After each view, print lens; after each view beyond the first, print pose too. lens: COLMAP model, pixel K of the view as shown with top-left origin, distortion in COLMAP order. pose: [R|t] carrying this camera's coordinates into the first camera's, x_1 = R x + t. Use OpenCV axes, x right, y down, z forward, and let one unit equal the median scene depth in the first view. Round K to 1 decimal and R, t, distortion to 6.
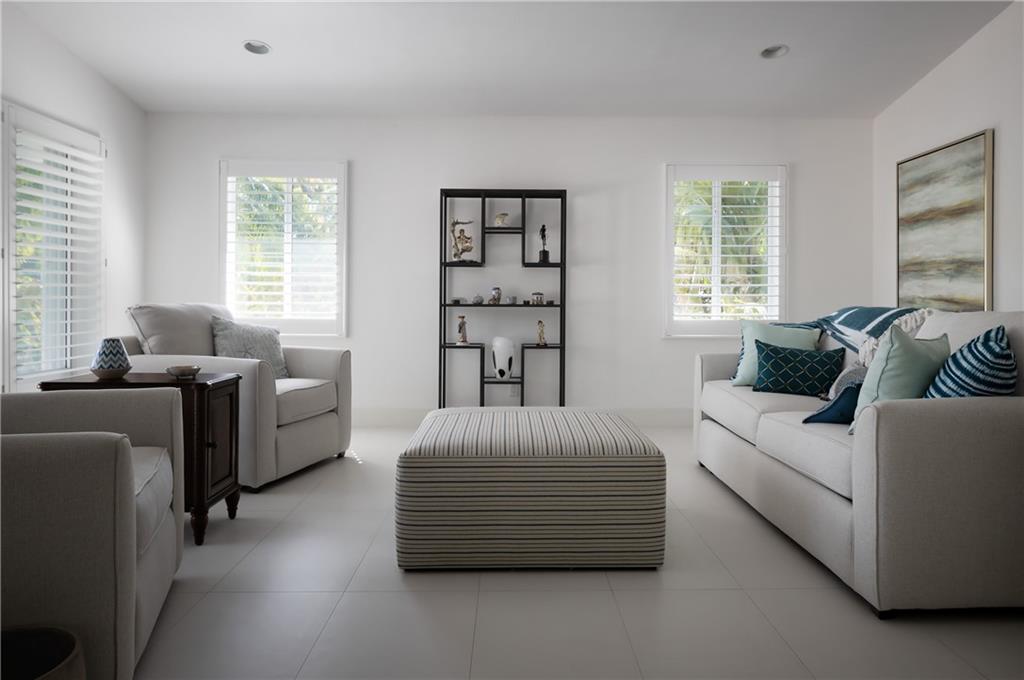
lens RADIAL K [[705.0, 0, 513.7], [0, 705.0, 355.8], [0, 0, 1]] dist [0.068259, -0.000179]
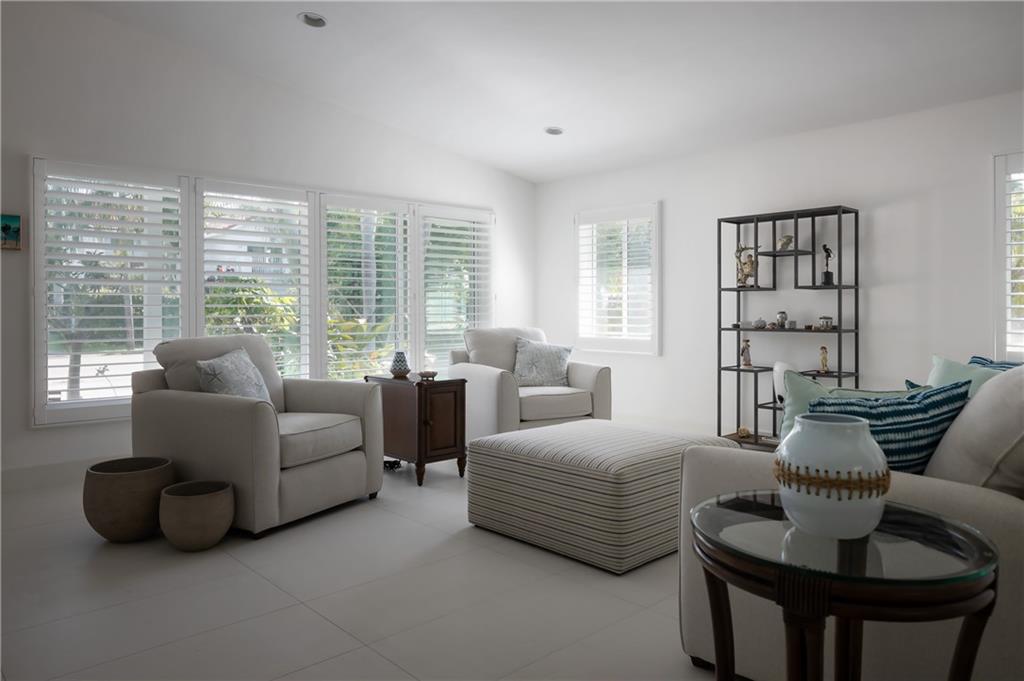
lens RADIAL K [[686.6, 0, 508.2], [0, 686.6, 407.5], [0, 0, 1]] dist [-0.002532, -0.002163]
pose [[0.675579, 0.095872, -0.731028, 0.432926], [-0.053785, 0.995276, 0.080822, -0.020746], [0.735324, -0.015283, 0.677544, 0.071892]]
